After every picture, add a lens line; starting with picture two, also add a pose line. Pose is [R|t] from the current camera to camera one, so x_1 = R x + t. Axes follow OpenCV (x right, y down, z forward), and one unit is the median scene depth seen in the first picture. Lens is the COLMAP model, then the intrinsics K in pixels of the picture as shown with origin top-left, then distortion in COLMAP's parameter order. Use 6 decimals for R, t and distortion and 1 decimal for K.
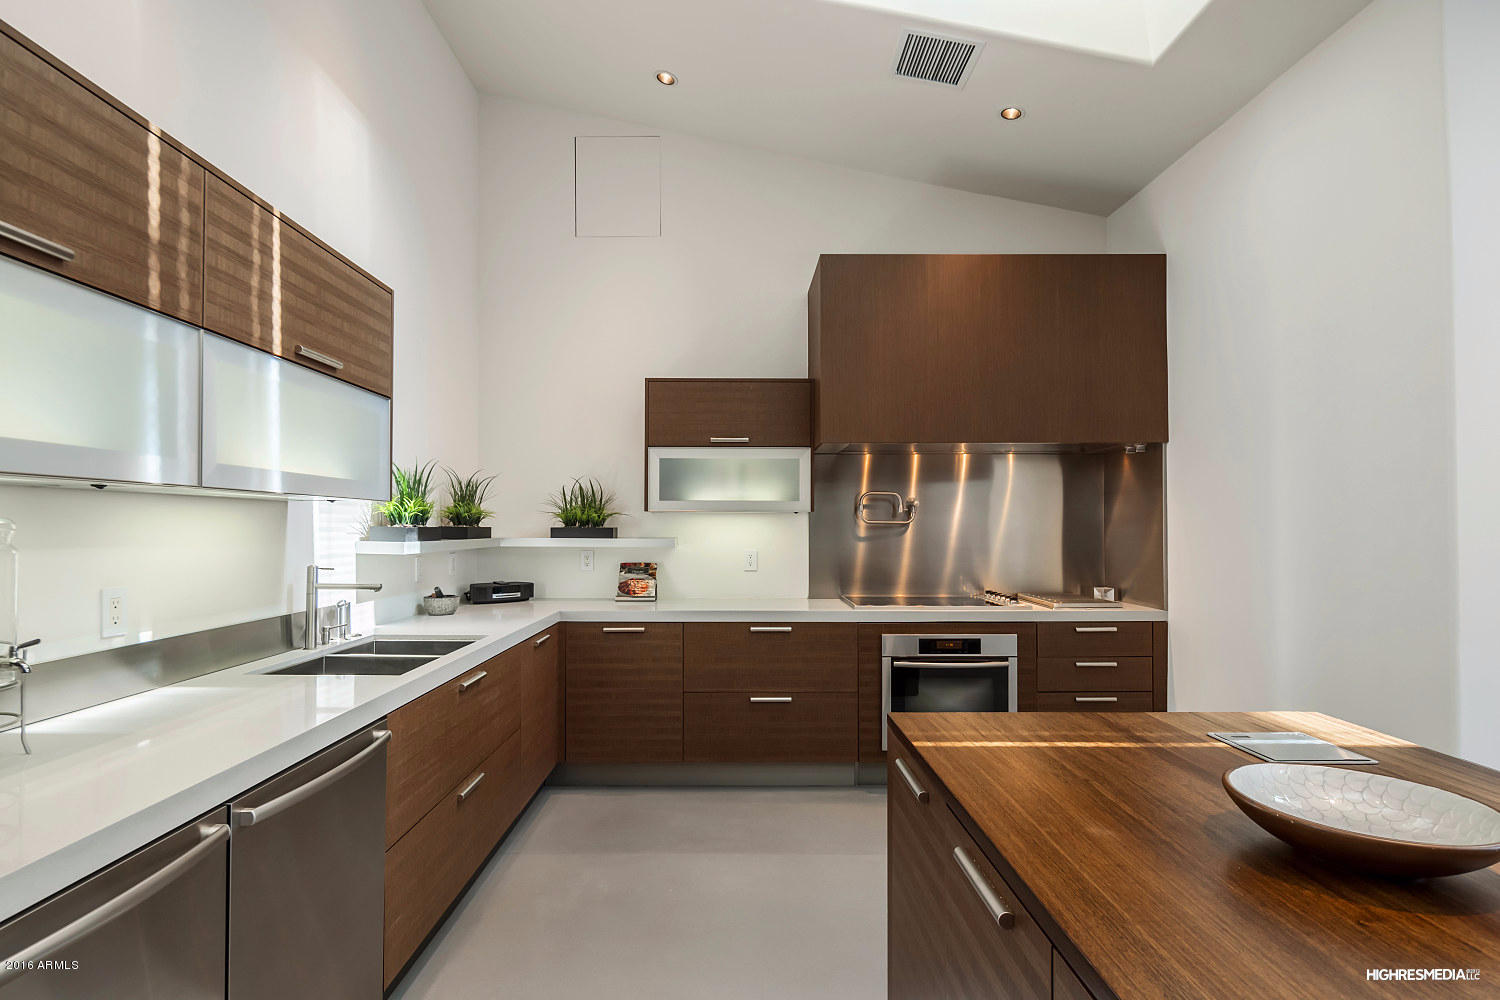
lens RADIAL K [[732.5, 0, 746.0], [0, 732.5, 520.7], [0, 0, 1]] dist [-0.000552, -0.000429]
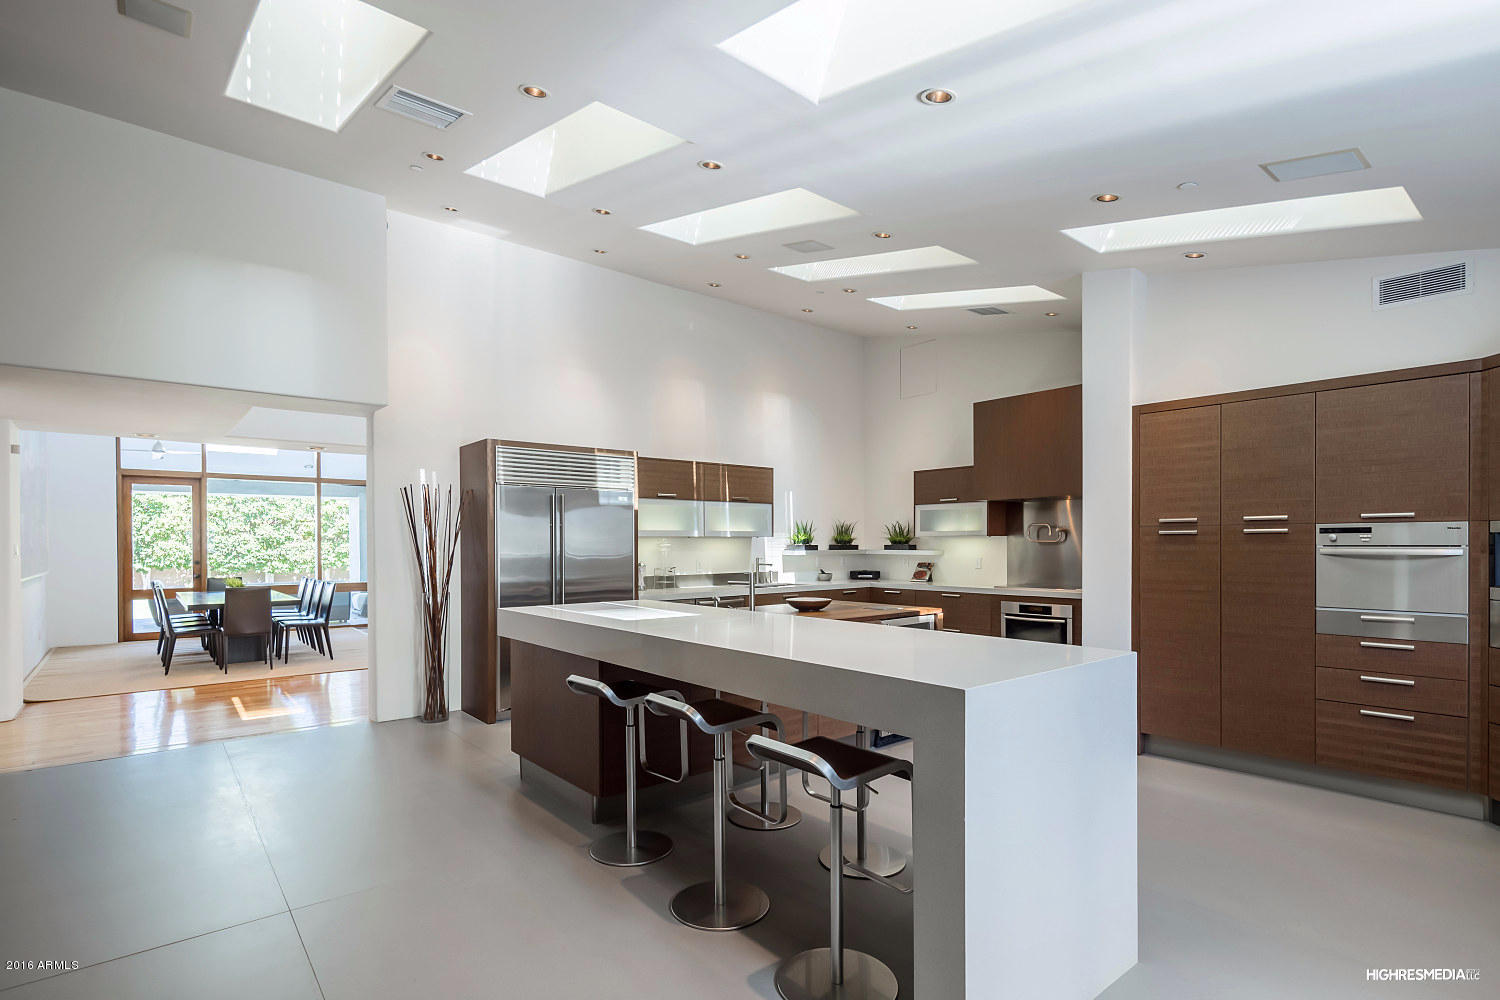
lens RADIAL K [[720.0, 0, 747.2], [0, 720.0, 542.9], [0, 0, 1]] dist [0.000649, 0.000080]
pose [[0.628992, -0.005784, -0.777390, 1.212480], [0.013940, 0.999895, 0.003840, -0.010514], [0.777286, -0.013252, 0.629007, -0.669876]]
